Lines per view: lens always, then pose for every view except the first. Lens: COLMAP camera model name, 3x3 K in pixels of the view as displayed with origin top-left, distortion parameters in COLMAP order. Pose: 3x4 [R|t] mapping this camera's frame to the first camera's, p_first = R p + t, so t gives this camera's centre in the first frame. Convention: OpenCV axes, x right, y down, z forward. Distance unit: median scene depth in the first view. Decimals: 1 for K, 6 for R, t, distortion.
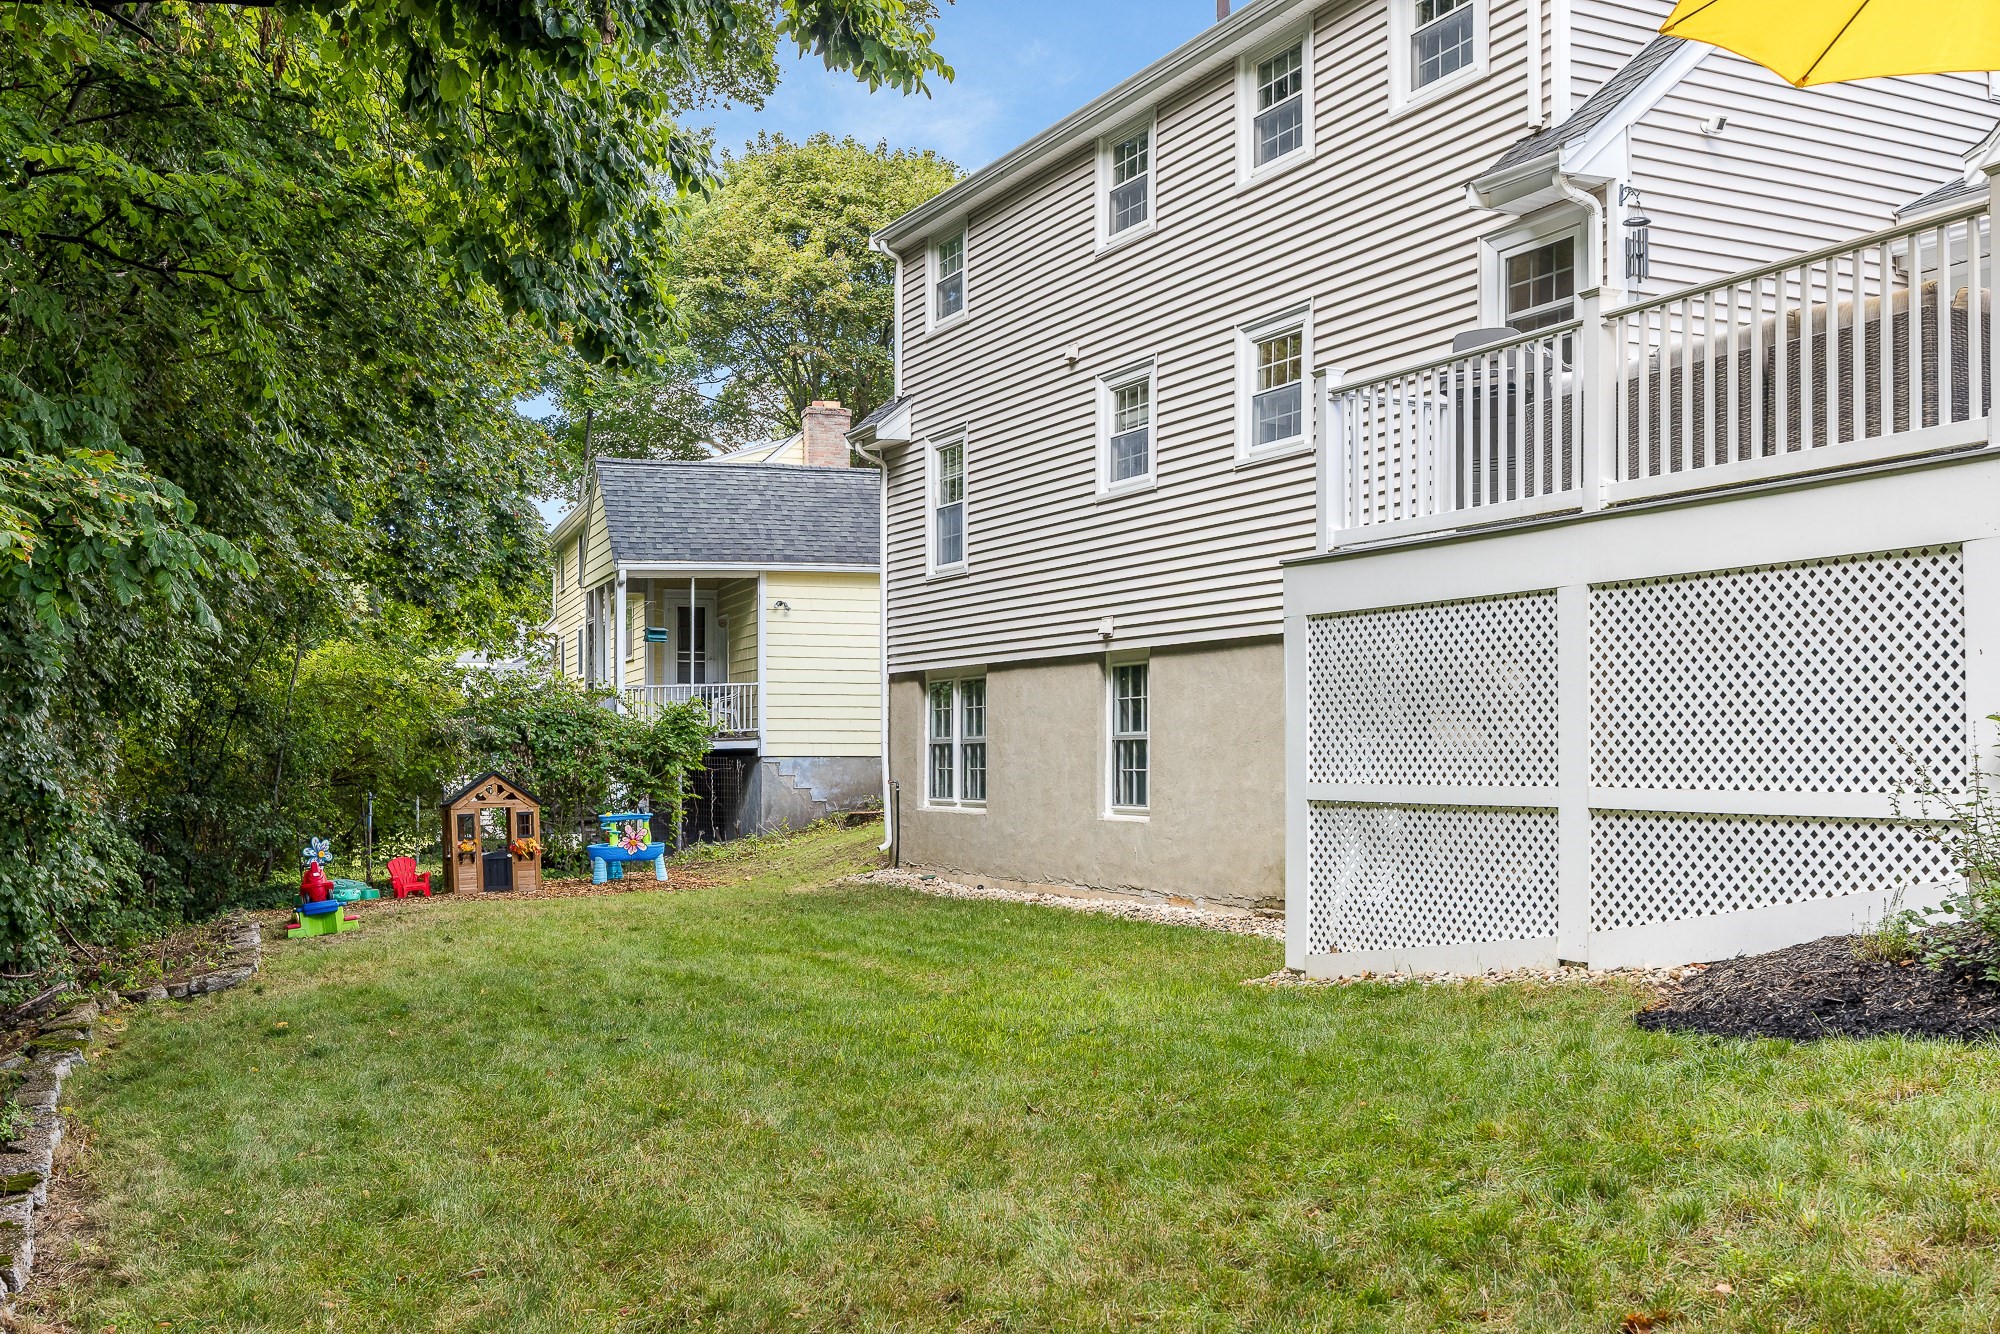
lens RADIAL K [[1960.4, 0, 991.2], [0, 1960.4, 778.4], [0, 0, 1]] dist [-0.017232, -0.014217]
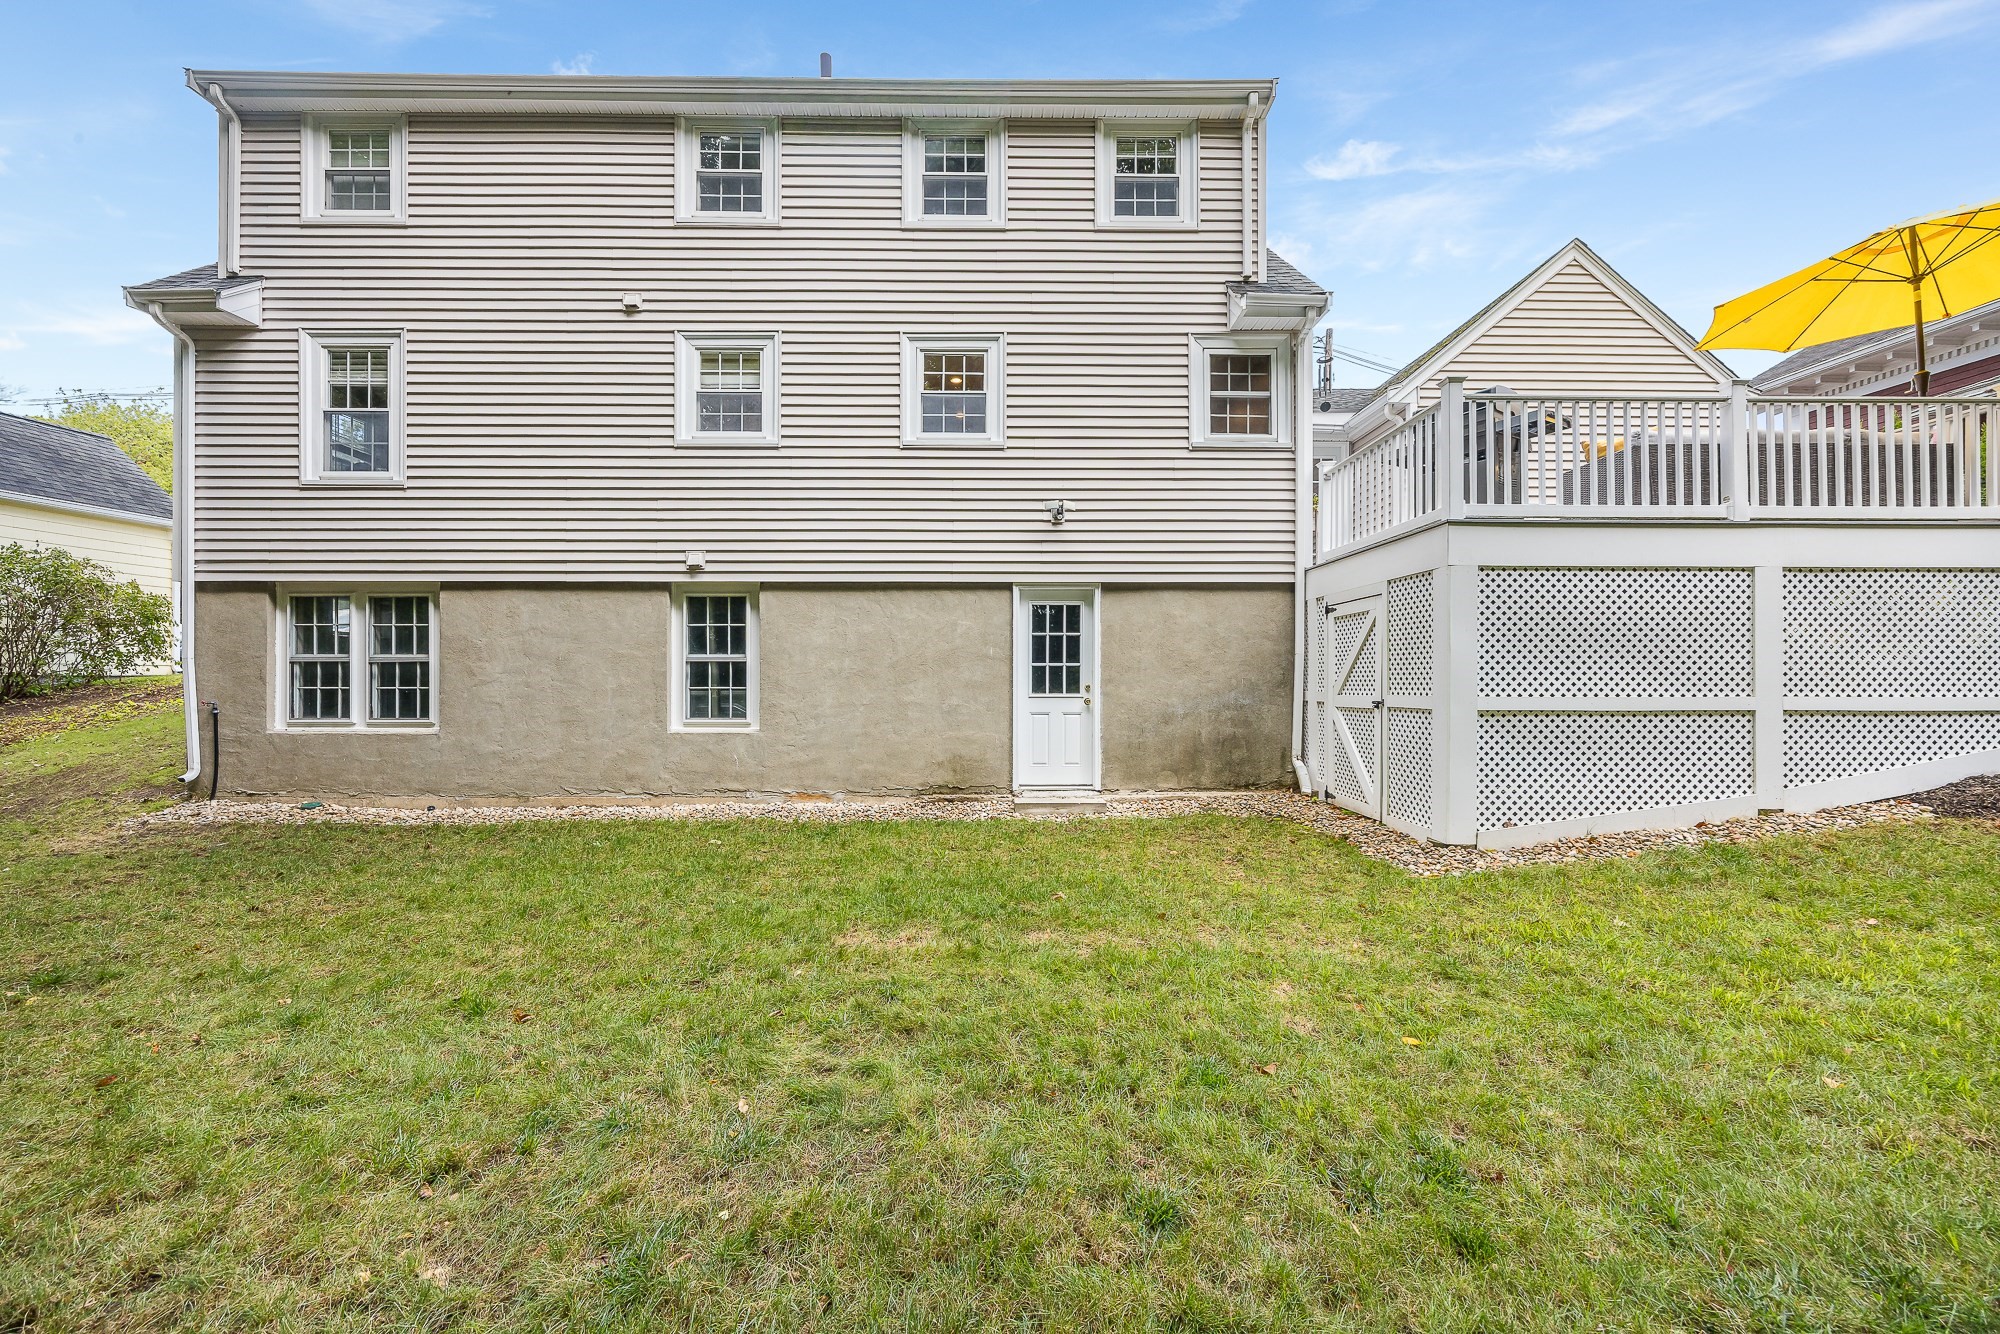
lens RADIAL K [[863.0, 0, 1001.6], [0, 863.0, 686.0], [0, 0, 1]] dist [-0.001930, -0.000539]
pose [[0.429214, -0.004696, 0.903191, -0.305640], [0.006727, 0.999975, 0.002002, -0.005133], [-0.903178, 0.005217, 0.429235, 0.622051]]
